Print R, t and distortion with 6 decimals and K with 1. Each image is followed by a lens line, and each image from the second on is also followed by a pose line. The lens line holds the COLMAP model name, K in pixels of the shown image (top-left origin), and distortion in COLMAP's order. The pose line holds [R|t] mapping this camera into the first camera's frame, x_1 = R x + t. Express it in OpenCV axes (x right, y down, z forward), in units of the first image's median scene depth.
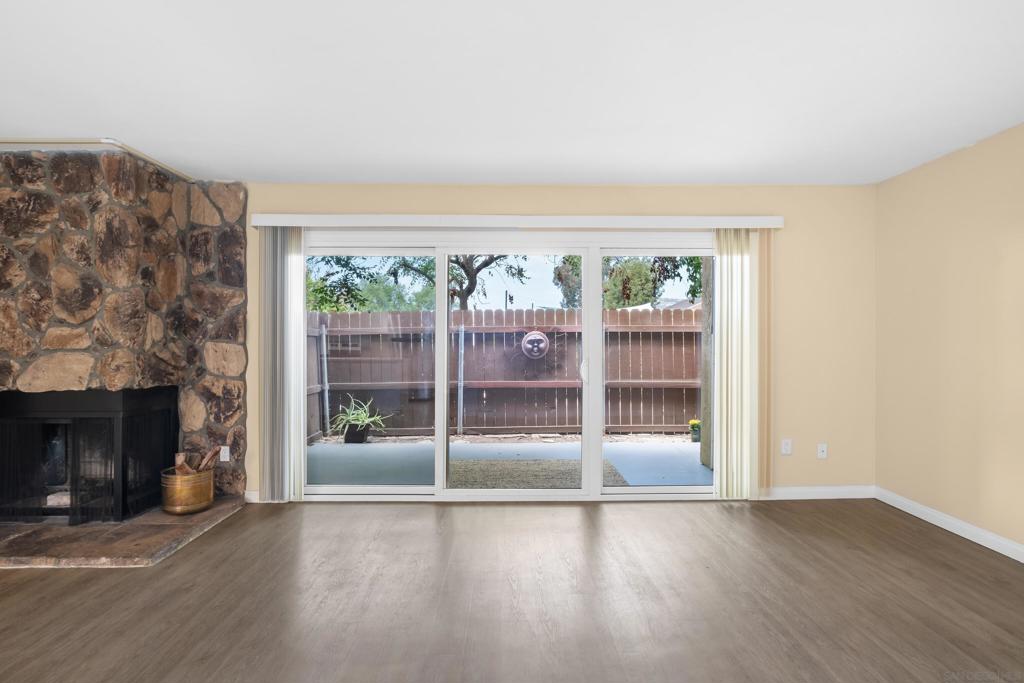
lens RADIAL K [[525.0, 0, 511.6], [0, 525.0, 334.4], [0, 0, 1]] dist [-0.003877, -0.000119]
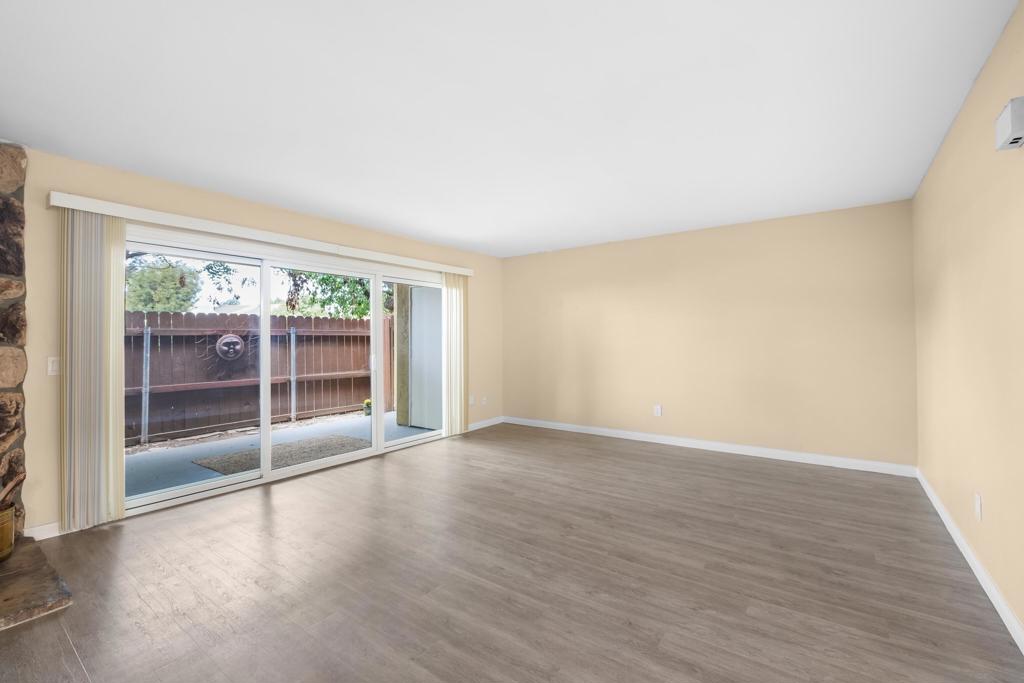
lens RADIAL K [[442.8, 0, 510.0], [0, 442.8, 341.1], [0, 0, 1]] dist [-0.003691, -0.000015]
pose [[0.608348, -0.005142, 0.793654, -0.343515], [0.001334, 0.999984, 0.005457, 0.003859], [-0.793669, -0.002261, 0.608345, -0.002087]]
